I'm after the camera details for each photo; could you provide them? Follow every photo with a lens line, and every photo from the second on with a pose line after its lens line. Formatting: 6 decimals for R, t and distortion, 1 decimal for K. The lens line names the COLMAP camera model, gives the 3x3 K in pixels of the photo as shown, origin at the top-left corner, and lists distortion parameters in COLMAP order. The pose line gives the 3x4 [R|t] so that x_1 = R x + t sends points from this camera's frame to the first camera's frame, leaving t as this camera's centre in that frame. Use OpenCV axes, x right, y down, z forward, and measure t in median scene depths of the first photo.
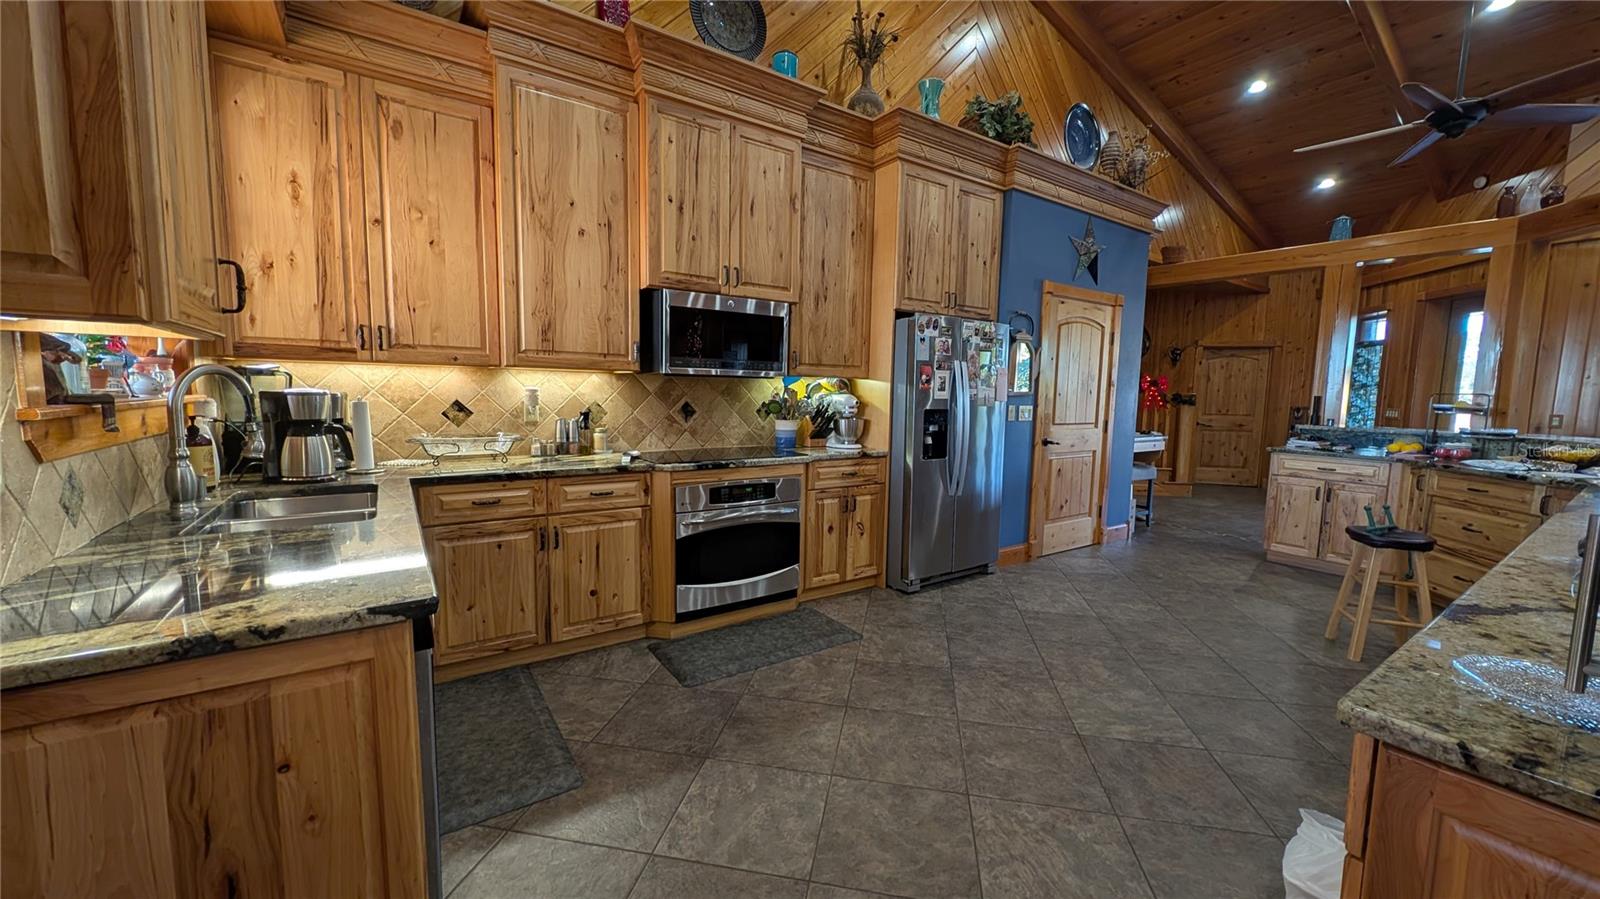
lens RADIAL K [[594.5, 0, 793.5], [0, 594.5, 447.1], [0, 0, 1]] dist [0.000719, -0.000960]
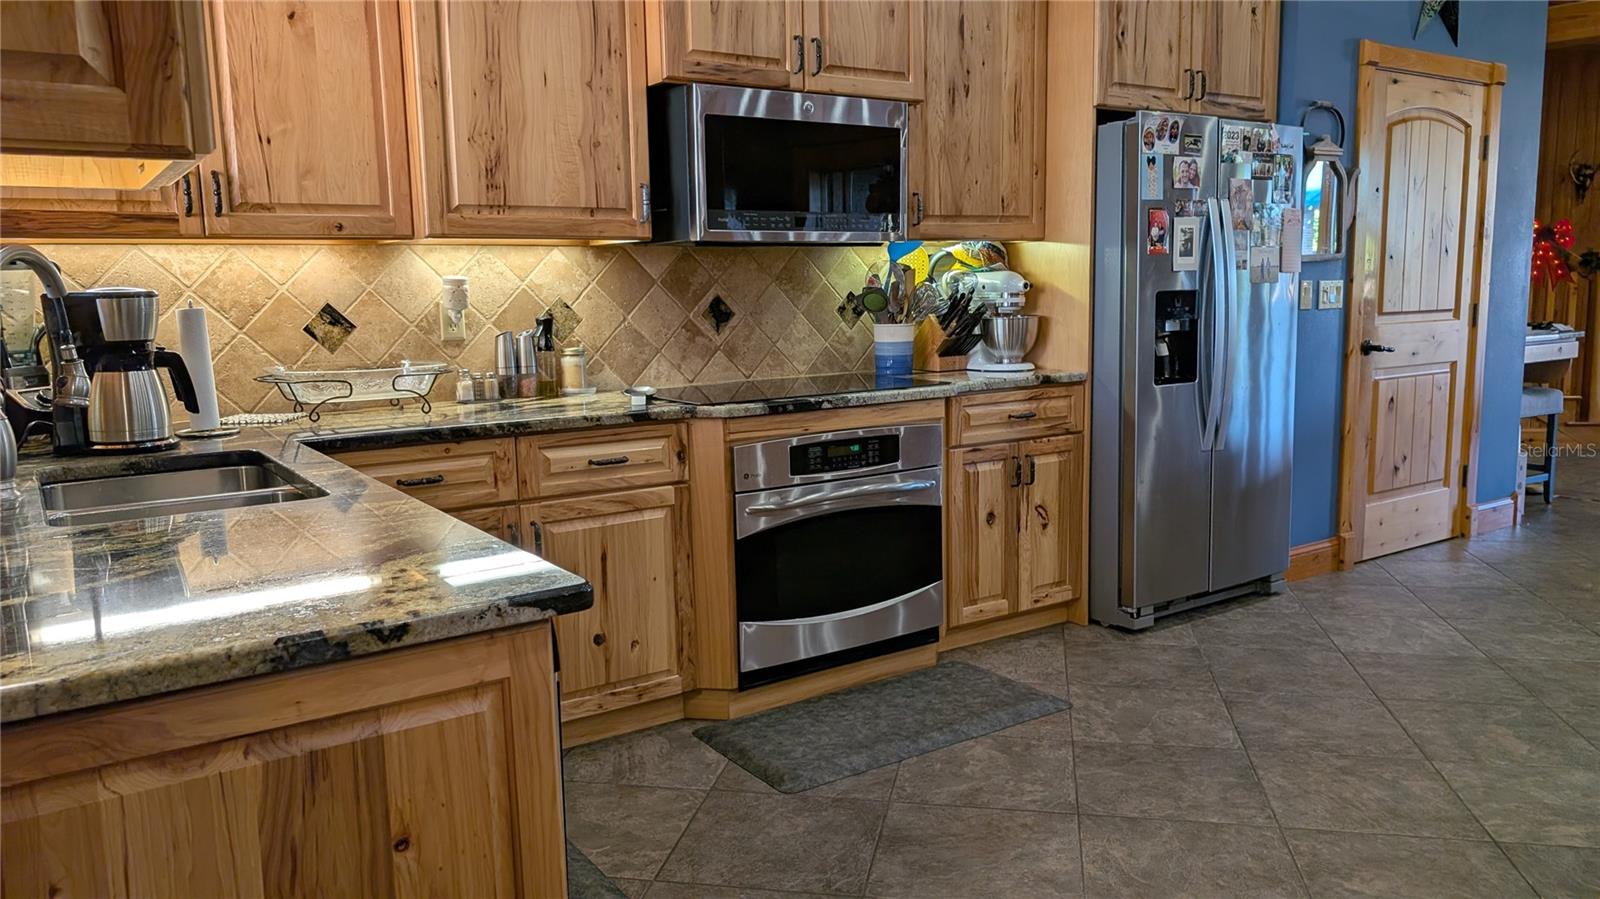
lens RADIAL K [[1160.2, 0, 800.7], [0, 1160.2, 447.9], [0, 0, 1]] dist [0.008564, -0.015415]
pose [[0.999208, -0.038818, -0.008768, -0.124692], [0.039184, 0.998154, 0.046405, 0.021013], [0.006951, -0.046712, 0.998884, -0.076945]]
